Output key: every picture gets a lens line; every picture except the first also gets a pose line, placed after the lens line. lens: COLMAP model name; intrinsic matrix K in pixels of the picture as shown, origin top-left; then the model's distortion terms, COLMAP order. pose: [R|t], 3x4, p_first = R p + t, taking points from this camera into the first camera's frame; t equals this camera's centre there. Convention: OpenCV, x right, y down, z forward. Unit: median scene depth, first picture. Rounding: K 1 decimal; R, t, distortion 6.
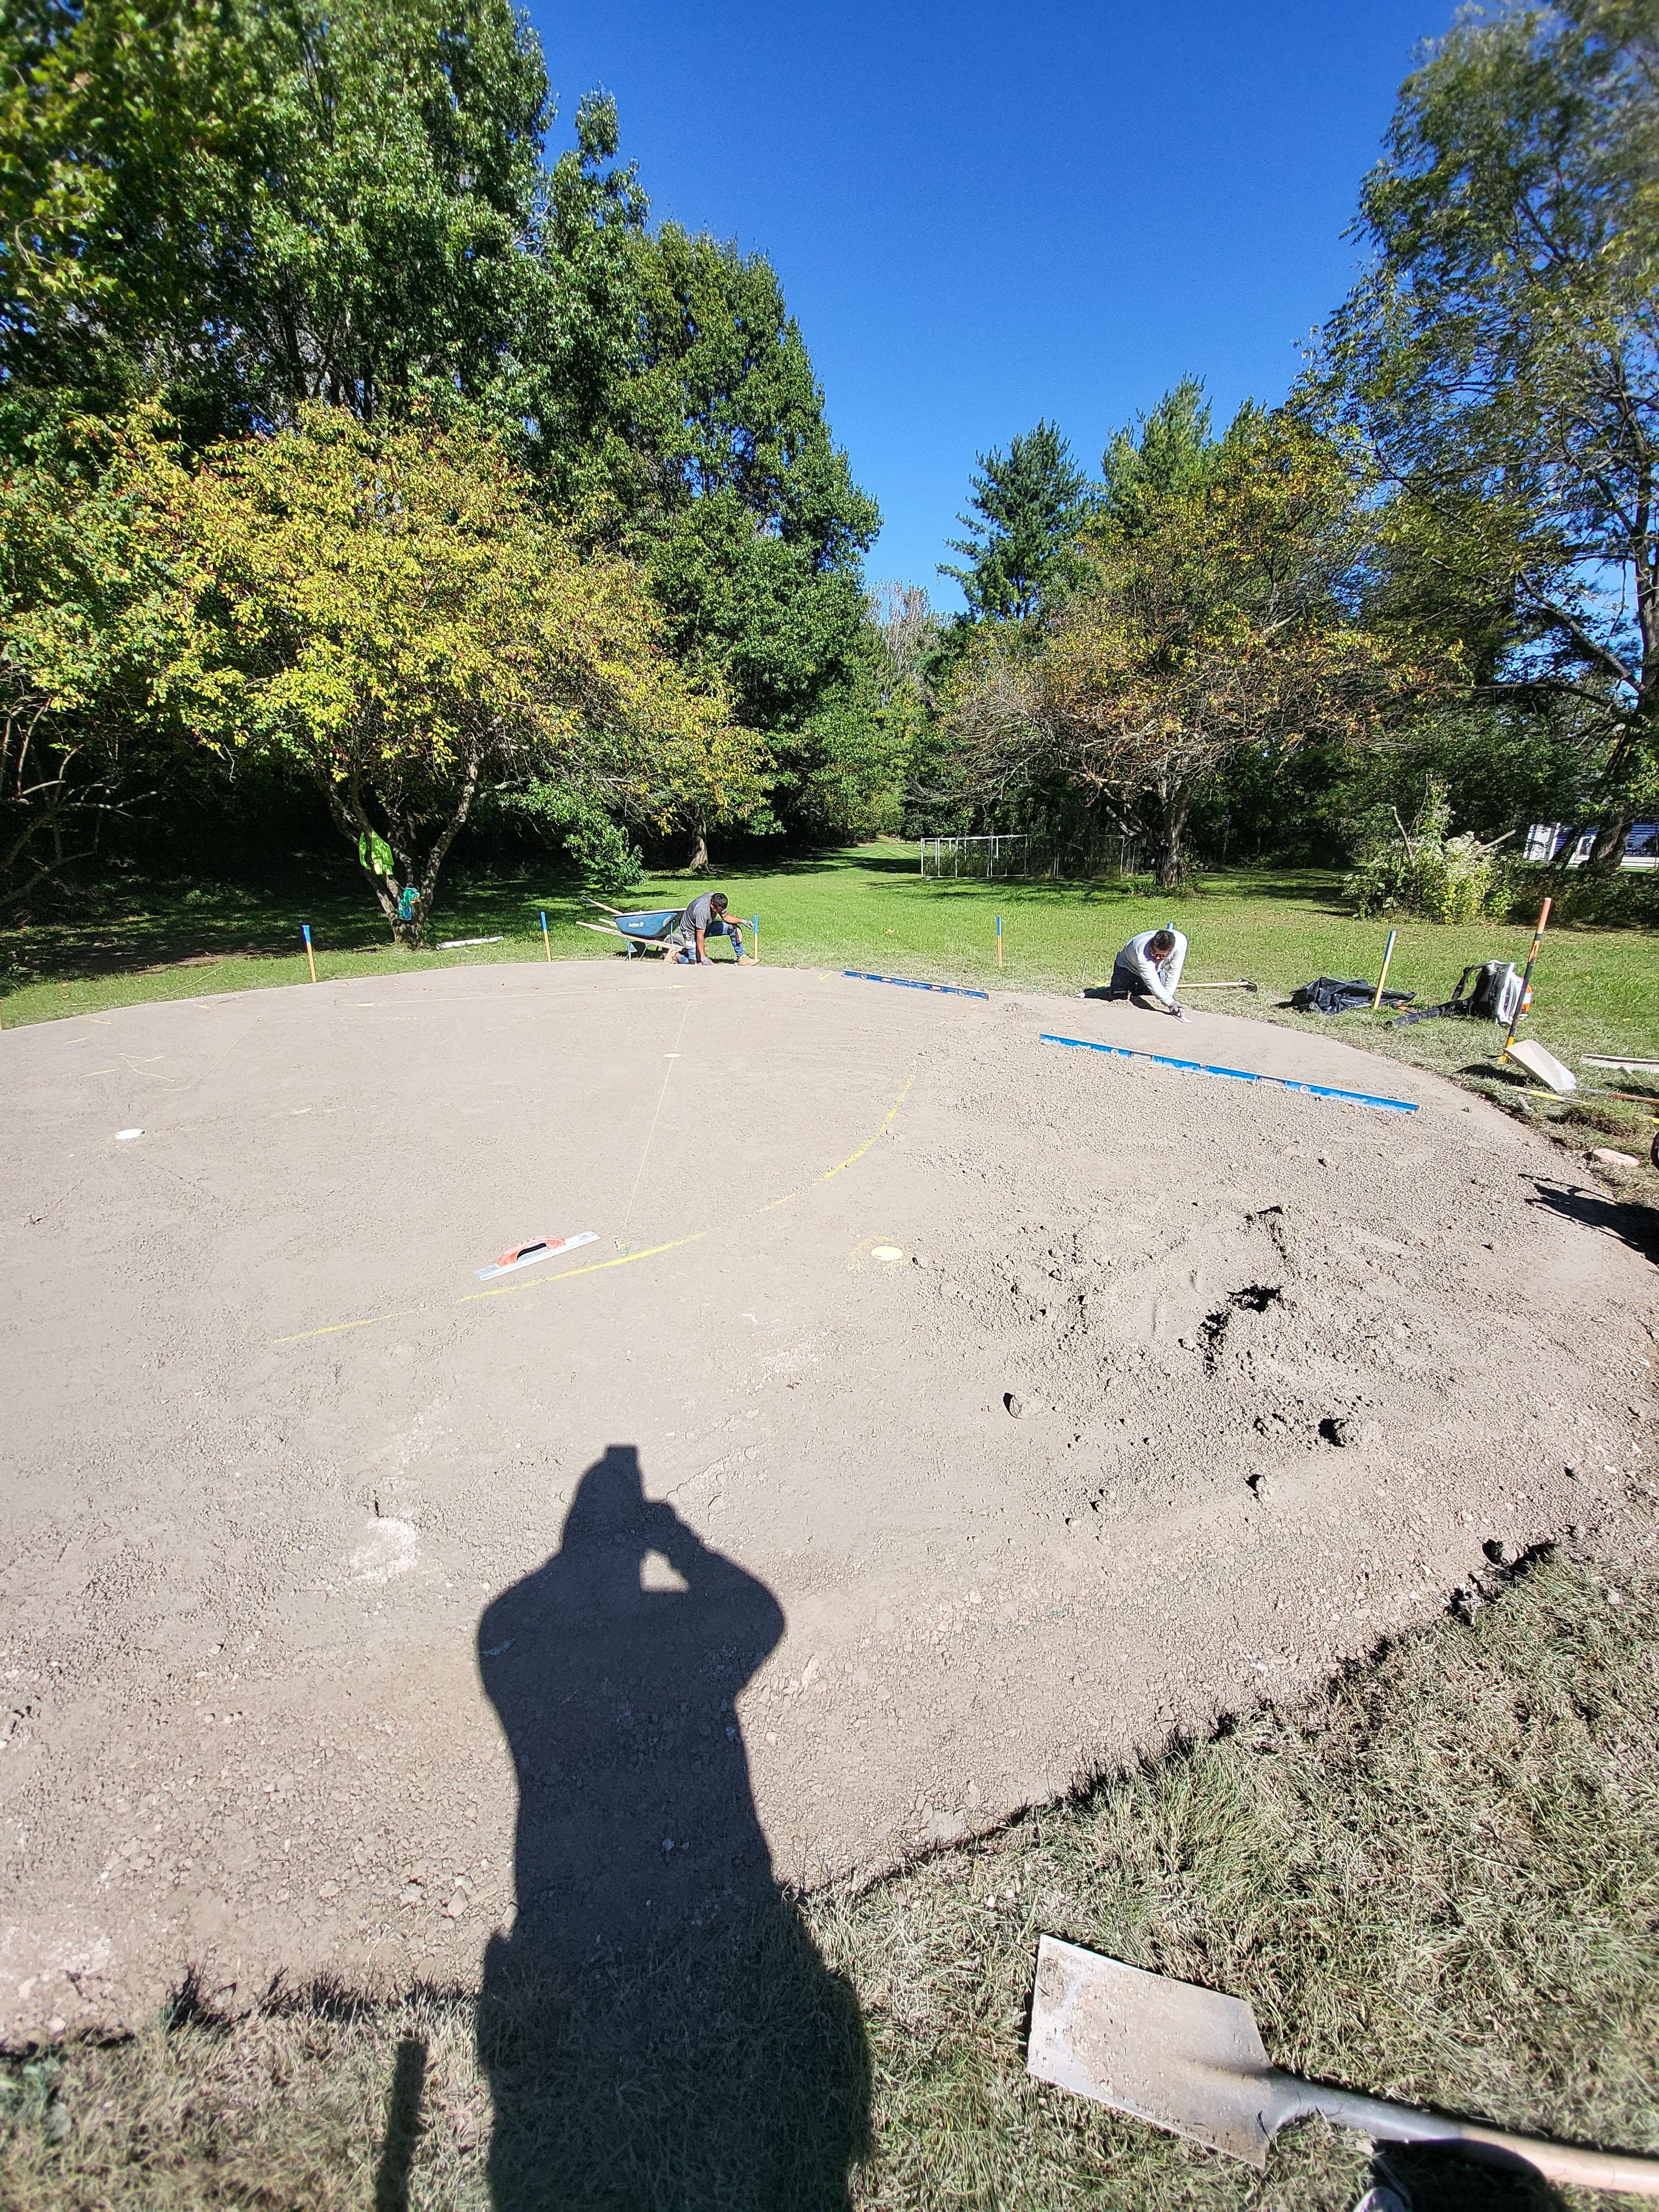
lens RADIAL K [[939.2, 0, 831.5], [0, 939.2, 1073.6], [0, 0, 1]] dist [0.010277, 0.000057]
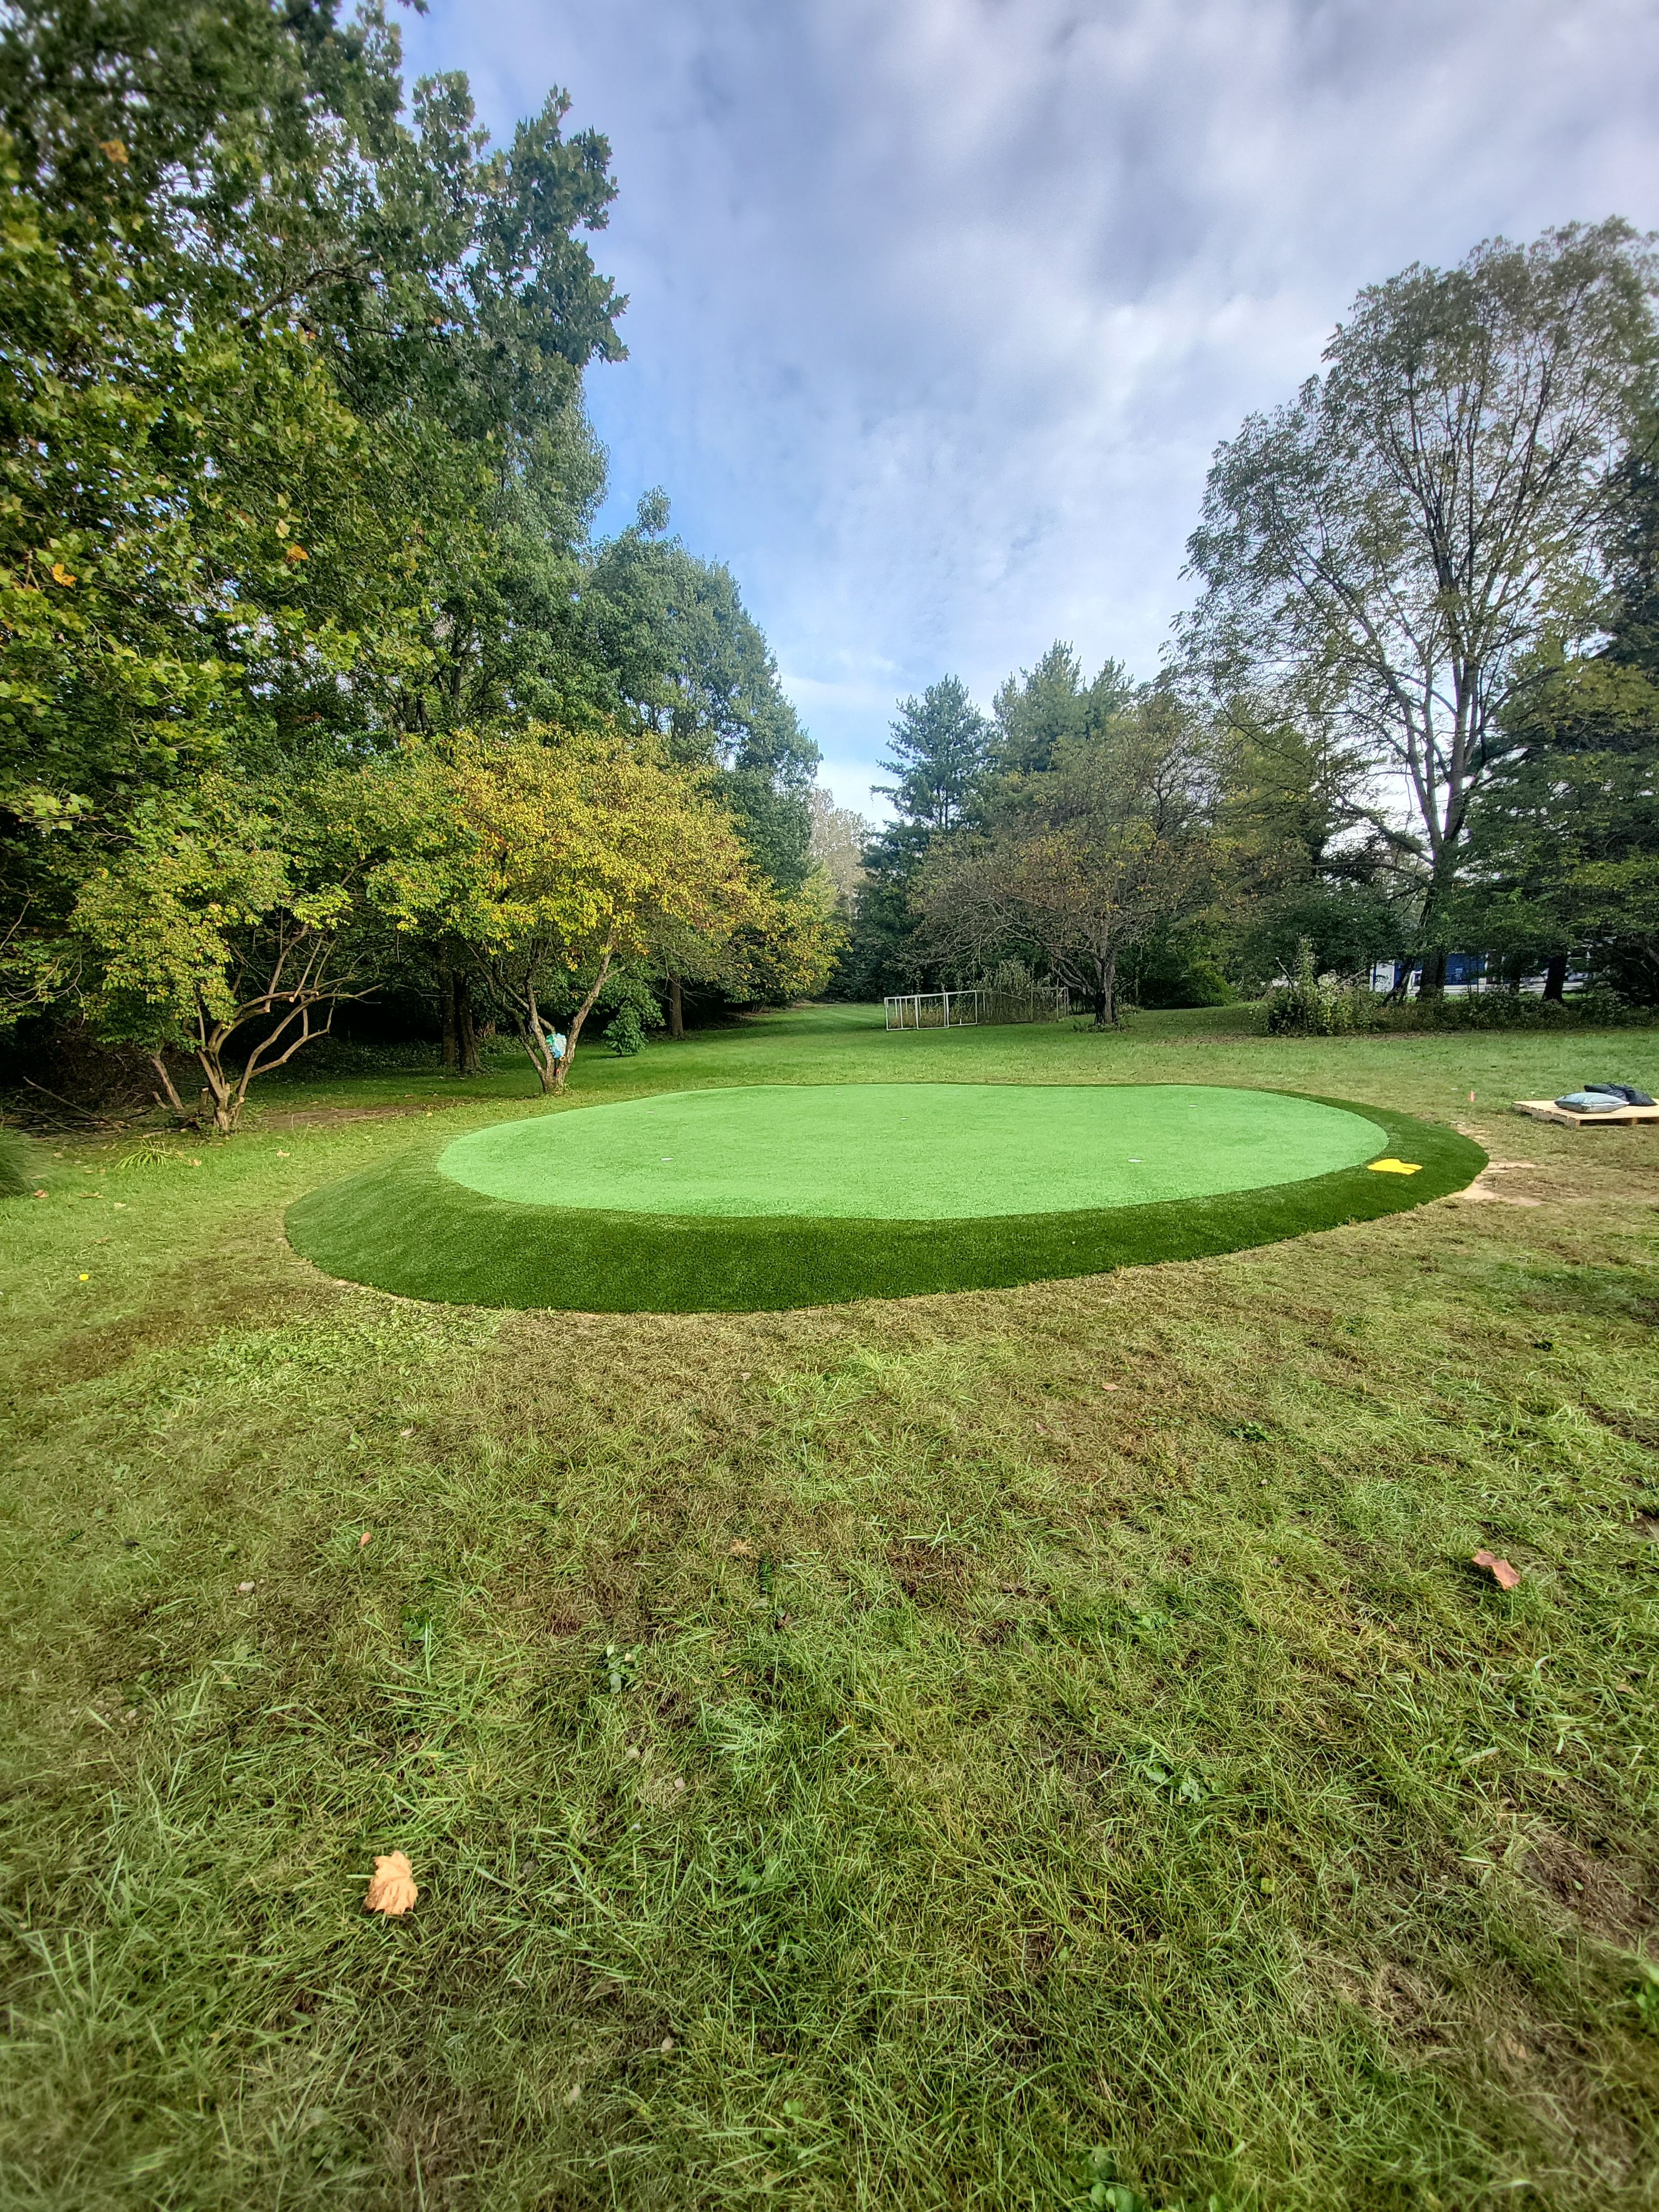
lens RADIAL K [[911.0, 0, 847.0], [0, 911.0, 1085.6], [0, 0, 1]] dist [0.009565, -0.000013]
pose [[0.992569, -0.068743, 0.100406, -0.067613], [0.084425, 0.983274, -0.161383, 0.026026], [-0.087632, 0.168661, 0.981771, -0.079928]]
